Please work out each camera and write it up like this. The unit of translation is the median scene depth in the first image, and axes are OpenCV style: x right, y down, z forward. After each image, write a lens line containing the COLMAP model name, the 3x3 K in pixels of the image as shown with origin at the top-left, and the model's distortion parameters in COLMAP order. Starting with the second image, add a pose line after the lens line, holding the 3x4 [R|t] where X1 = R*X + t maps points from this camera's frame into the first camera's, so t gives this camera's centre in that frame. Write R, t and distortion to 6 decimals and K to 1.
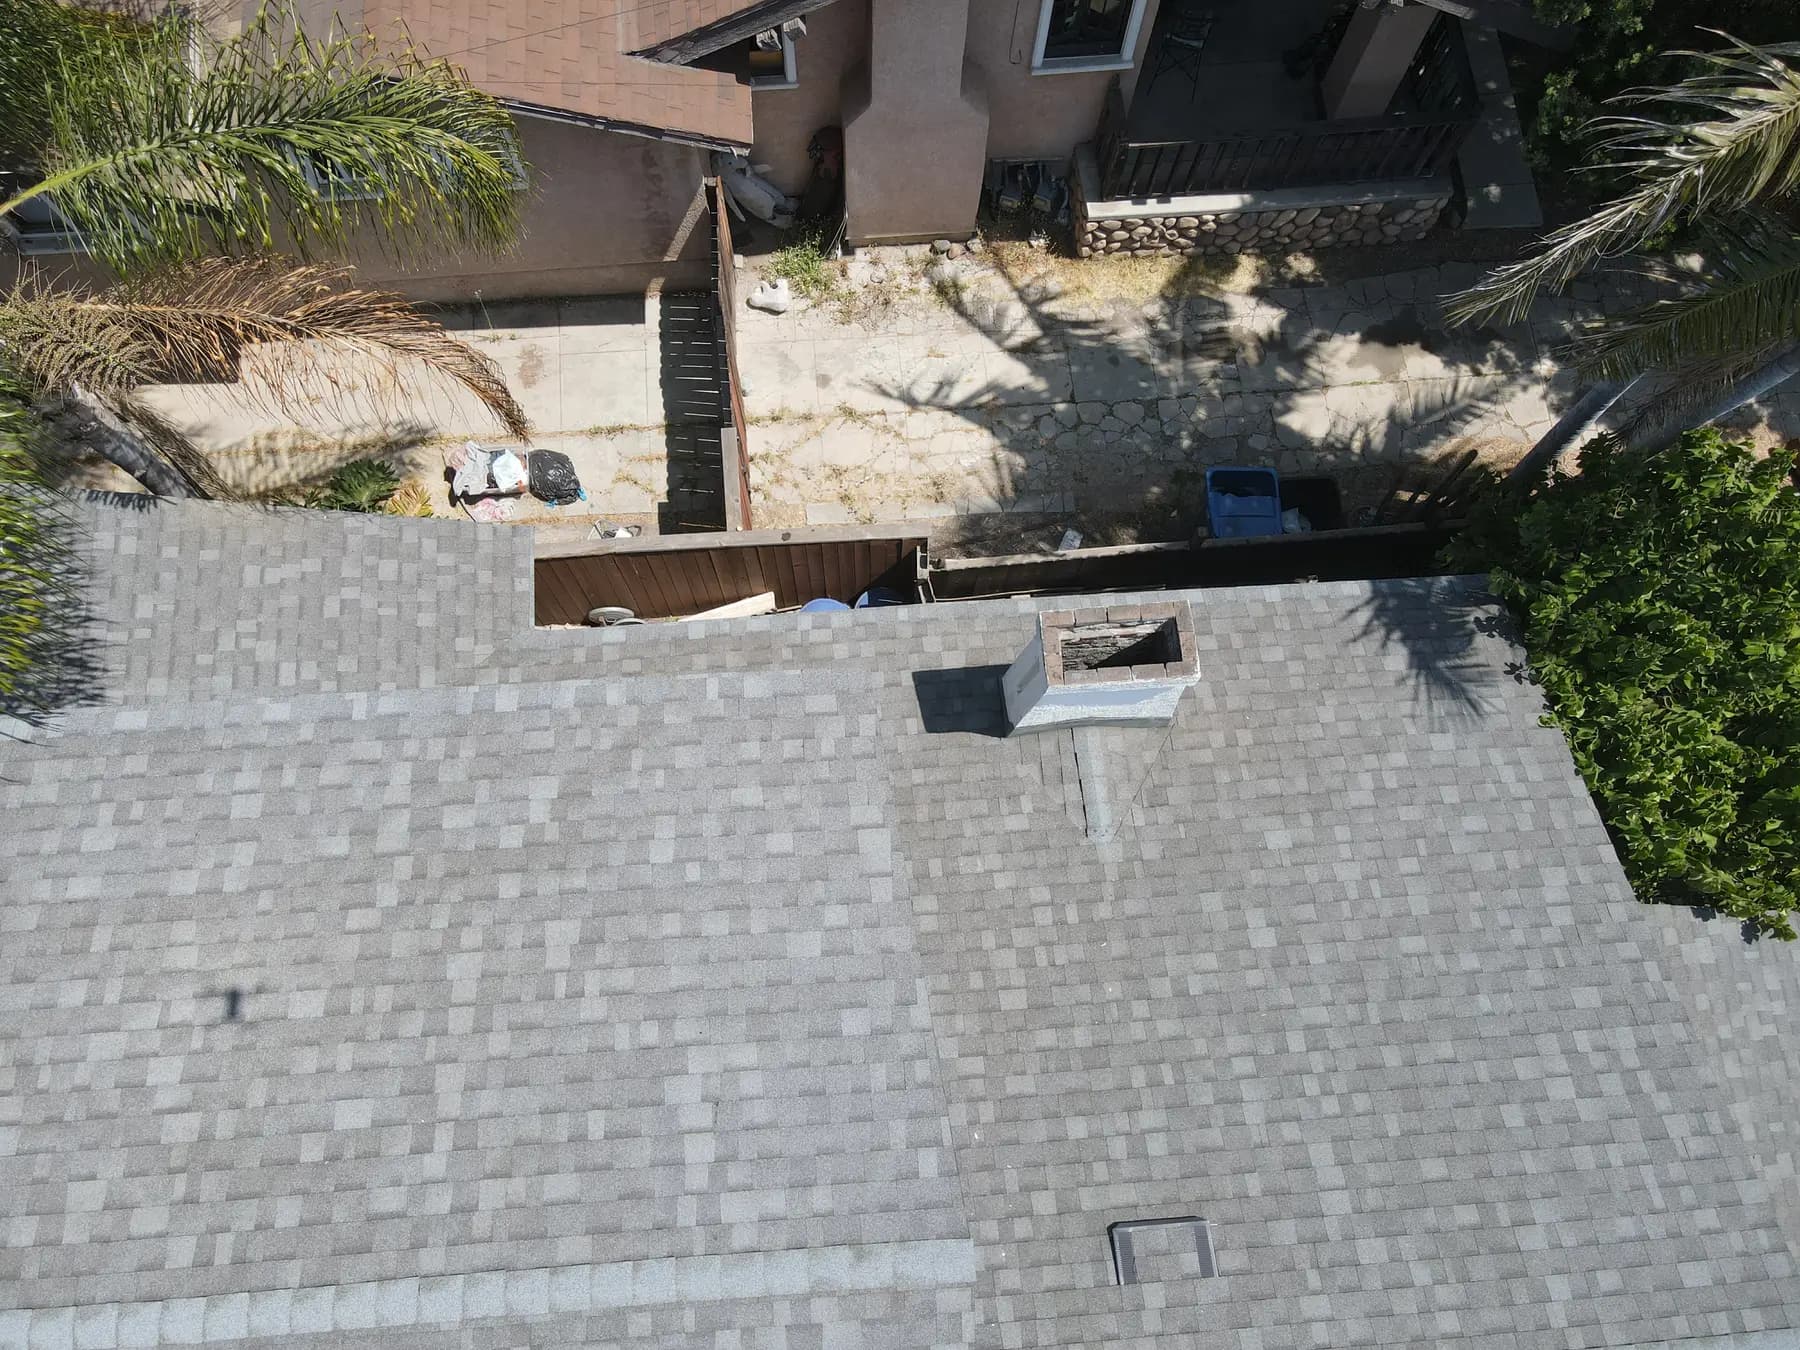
lens RADIAL K [[1326.6, 0, 880.3], [0, 1326.6, 645.1], [0, 0, 1]] dist [0.006514, -0.010970]
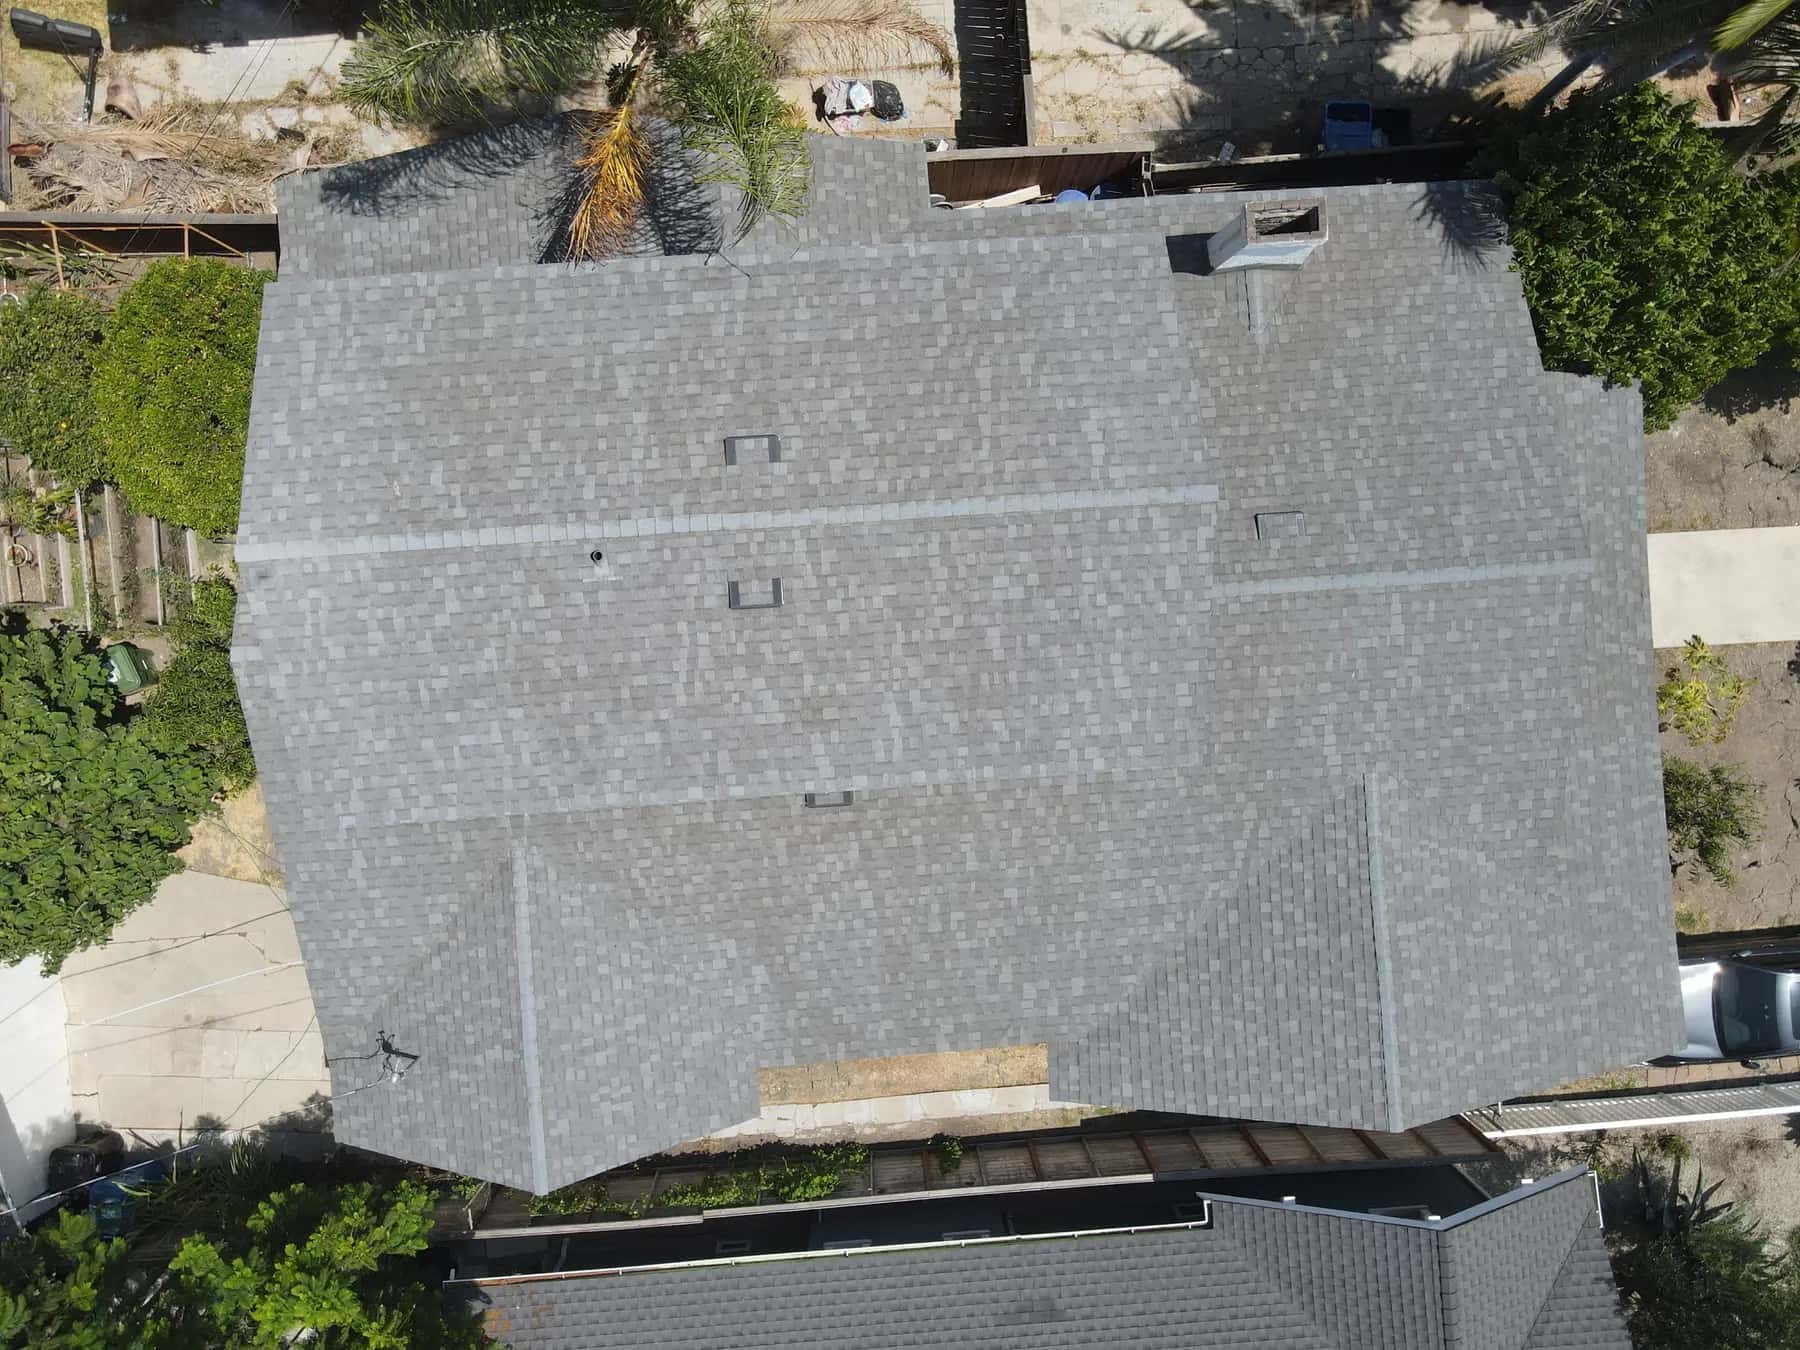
lens RADIAL K [[1303.5, 0, 908.7], [0, 1303.5, 648.1], [0, 0, 1]] dist [0.010806, 0.008955]
pose [[0.999965, 0.007115, 0.004429, -0.325096], [-0.008133, 0.951384, 0.307901, 0.009552], [-0.002023, -0.307926, 0.951408, -0.865068]]
